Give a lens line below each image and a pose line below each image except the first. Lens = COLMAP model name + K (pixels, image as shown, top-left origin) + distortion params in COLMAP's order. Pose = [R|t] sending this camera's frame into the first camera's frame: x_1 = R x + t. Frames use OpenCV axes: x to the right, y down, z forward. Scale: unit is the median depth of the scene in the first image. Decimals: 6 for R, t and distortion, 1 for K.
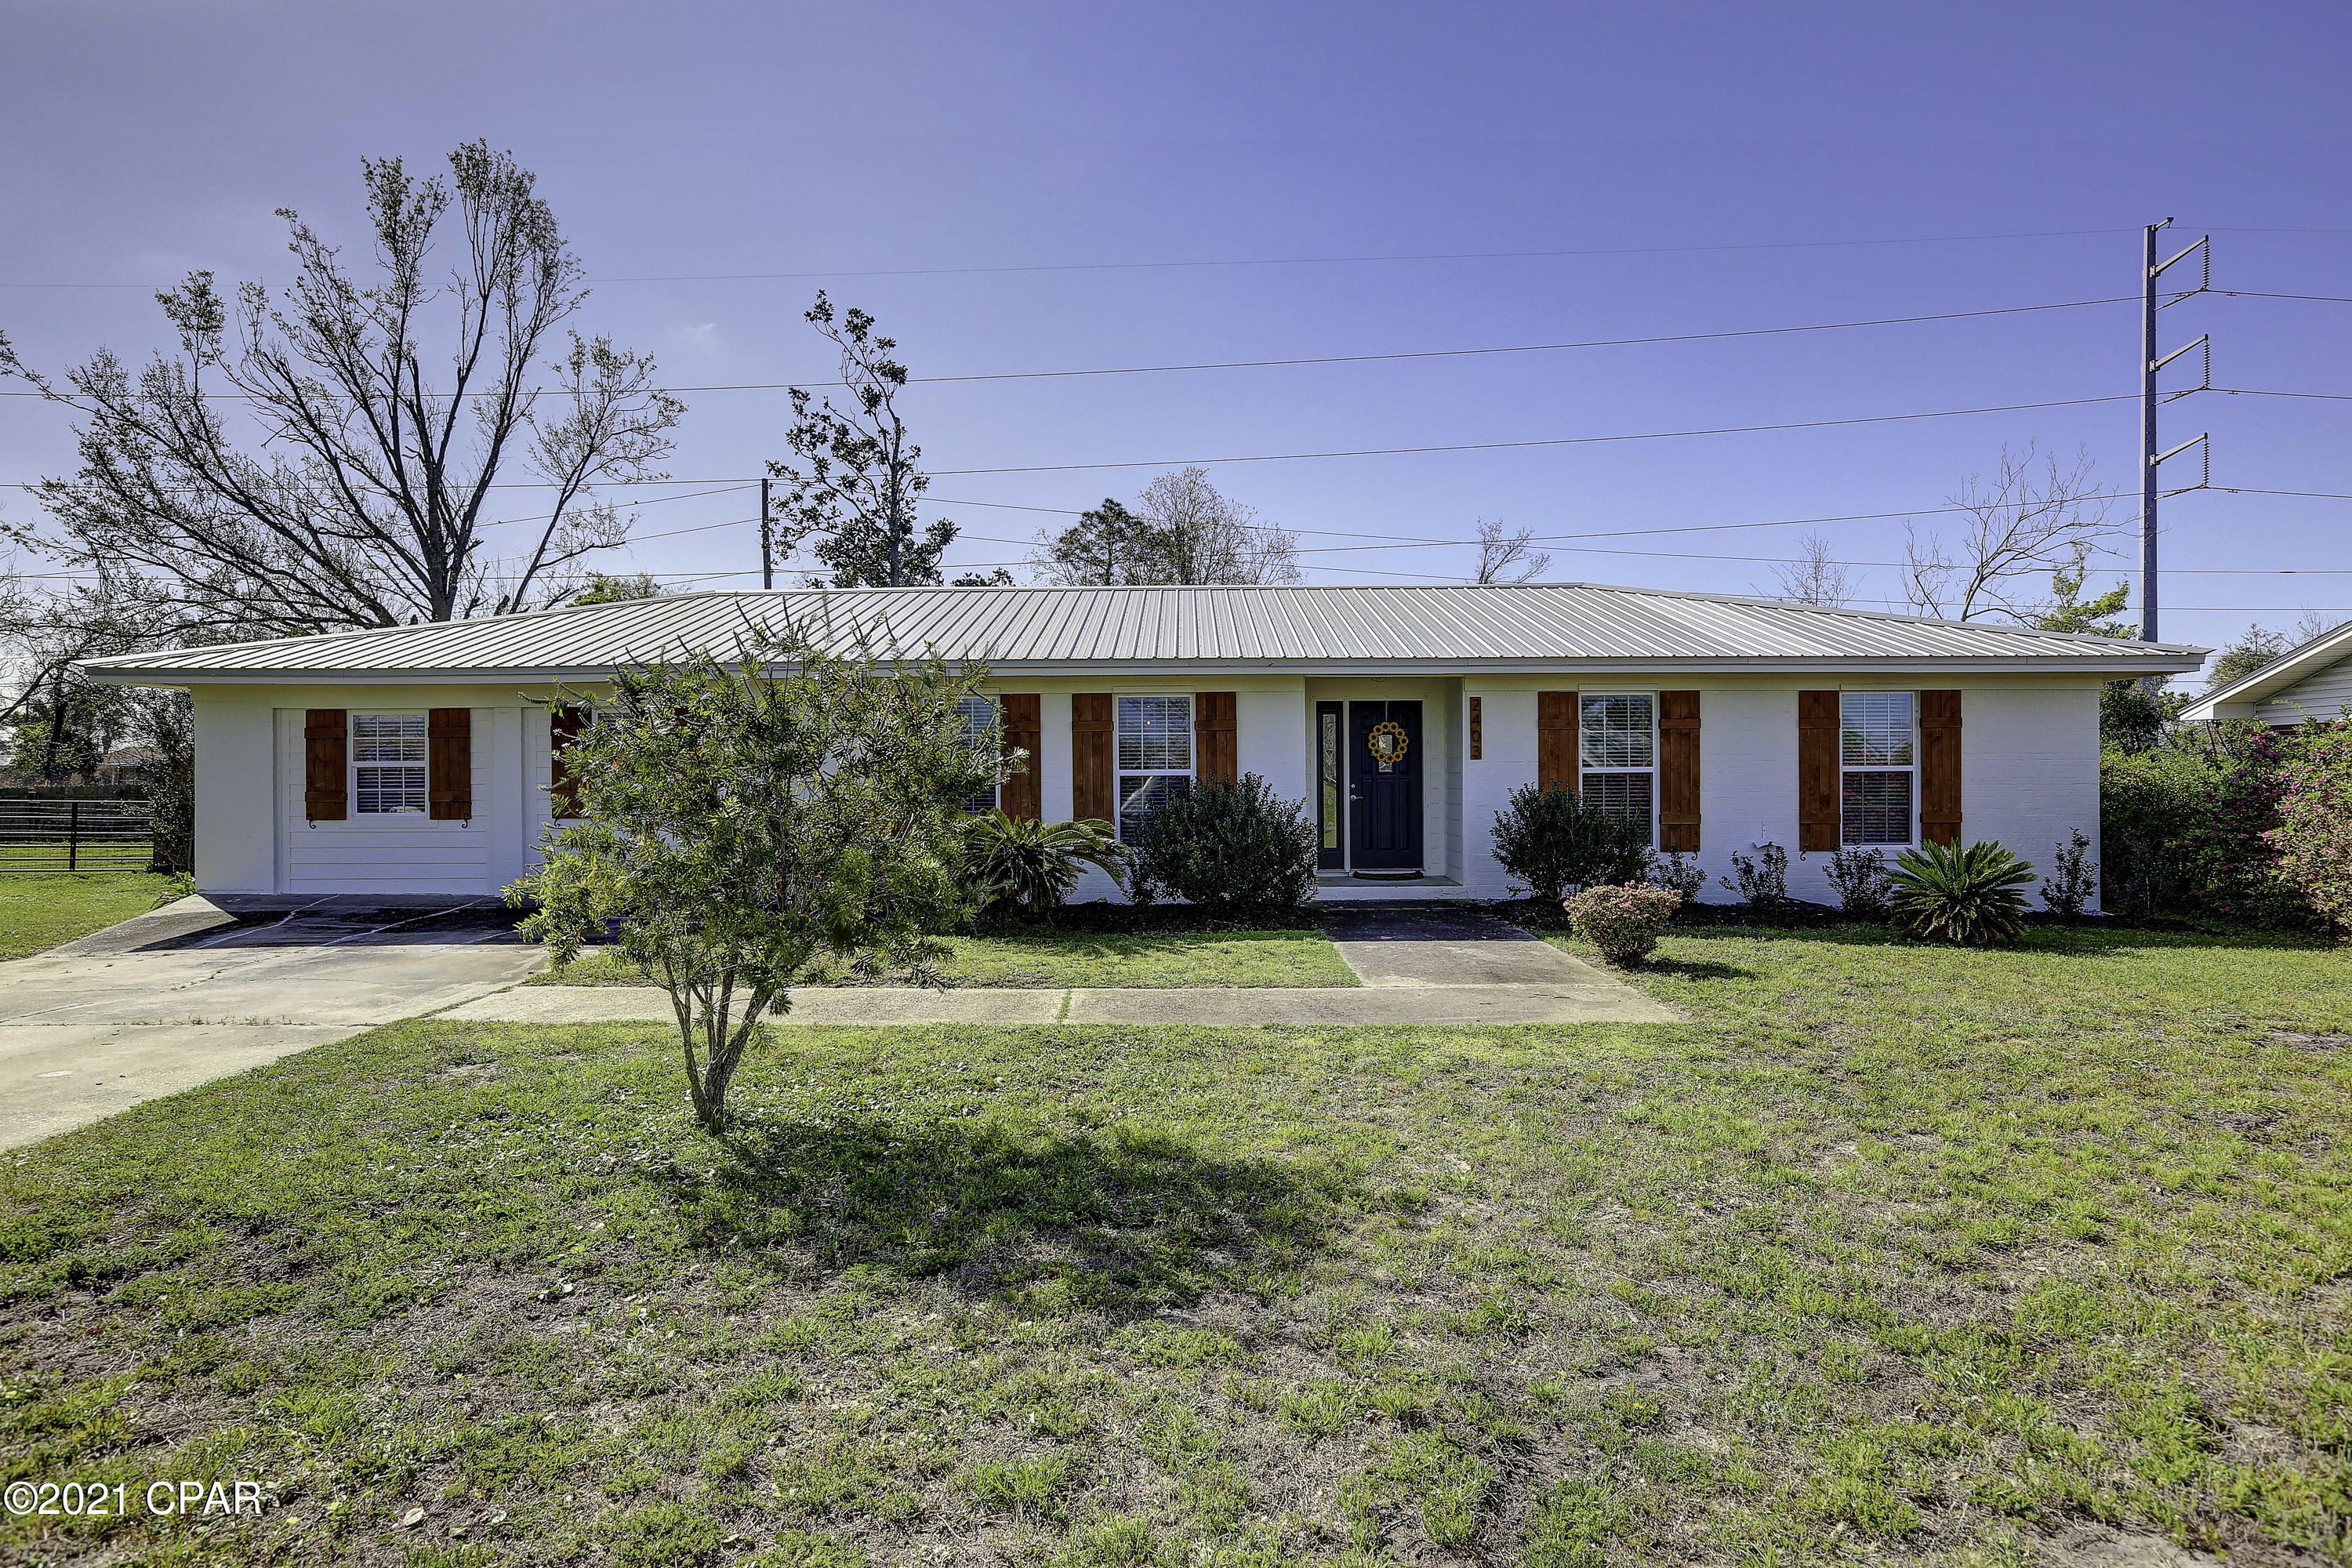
lens RADIAL K [[1302.5, 0, 1172.6], [0, 1302.5, 783.9], [0, 0, 1]] dist [-0.001429, 0.000934]
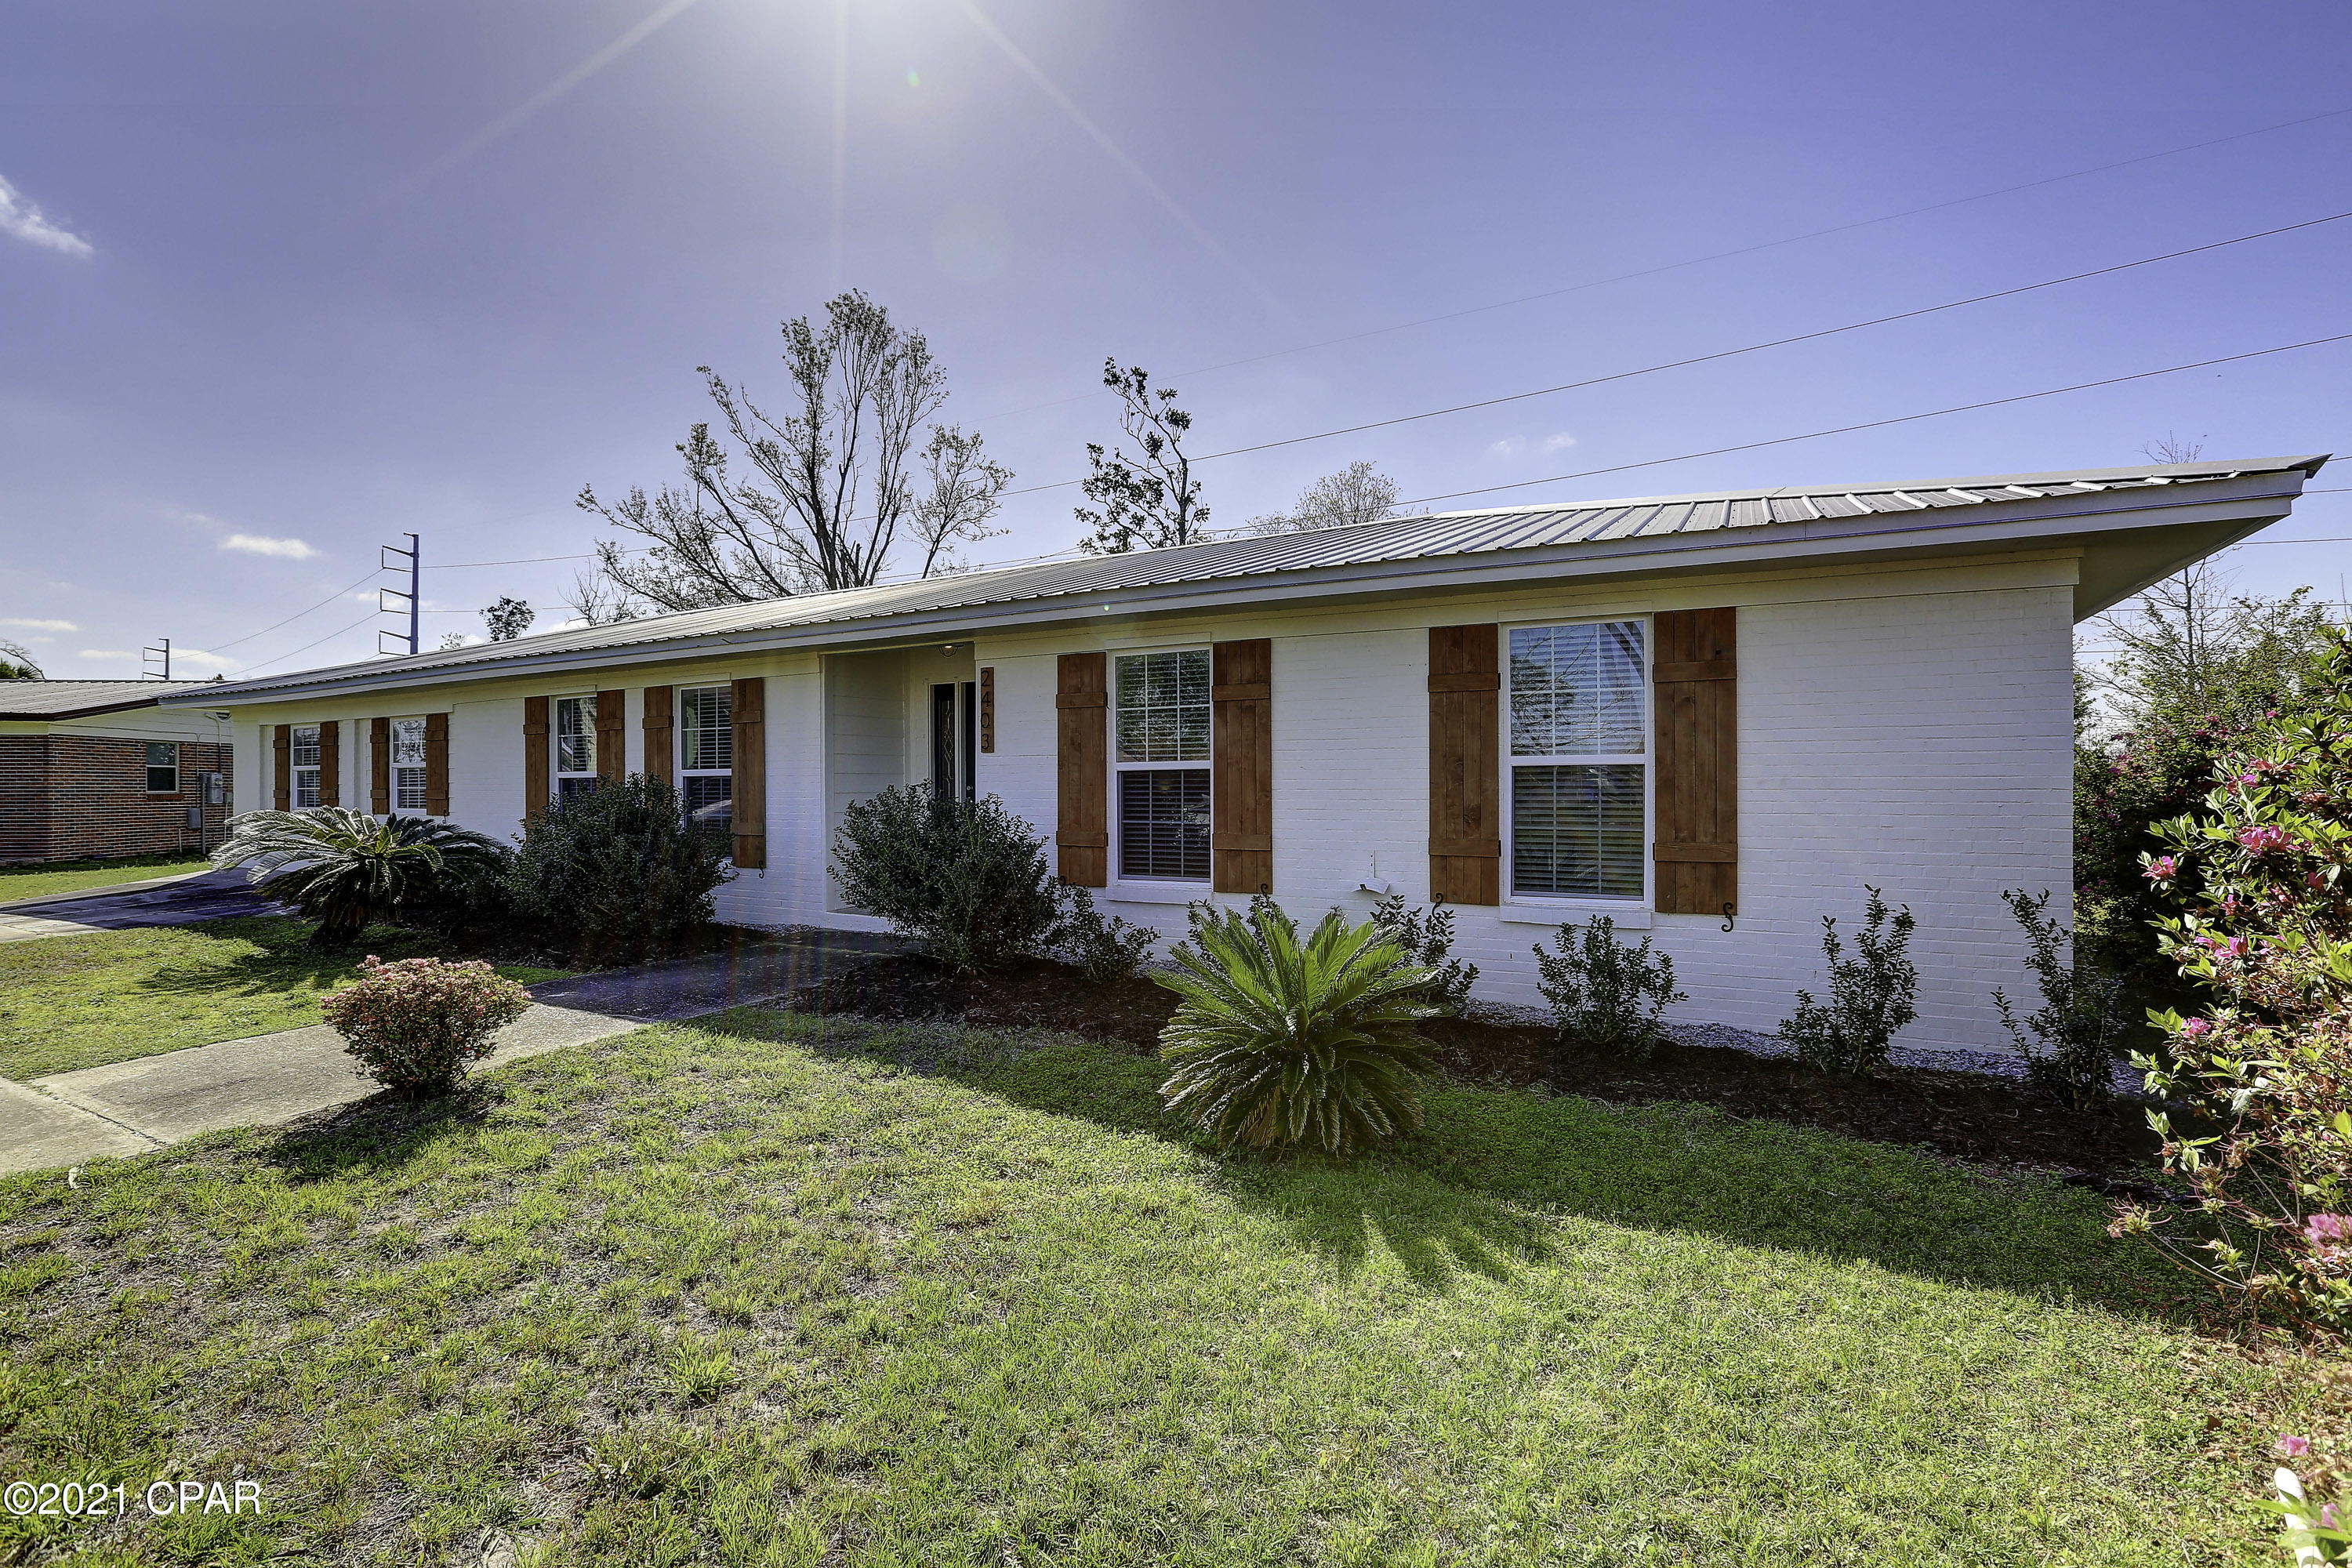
lens RADIAL K [[1067.0, 0, 1177.7], [0, 1067.0, 782.8], [0, 0, 1]] dist [-0.047754, 0.014997]
pose [[0.891030, -0.001053, -0.453944, 0.216938], [0.001633, 0.999998, 0.000885, -0.000995], [0.453942, -0.001530, 0.891030, 0.190284]]
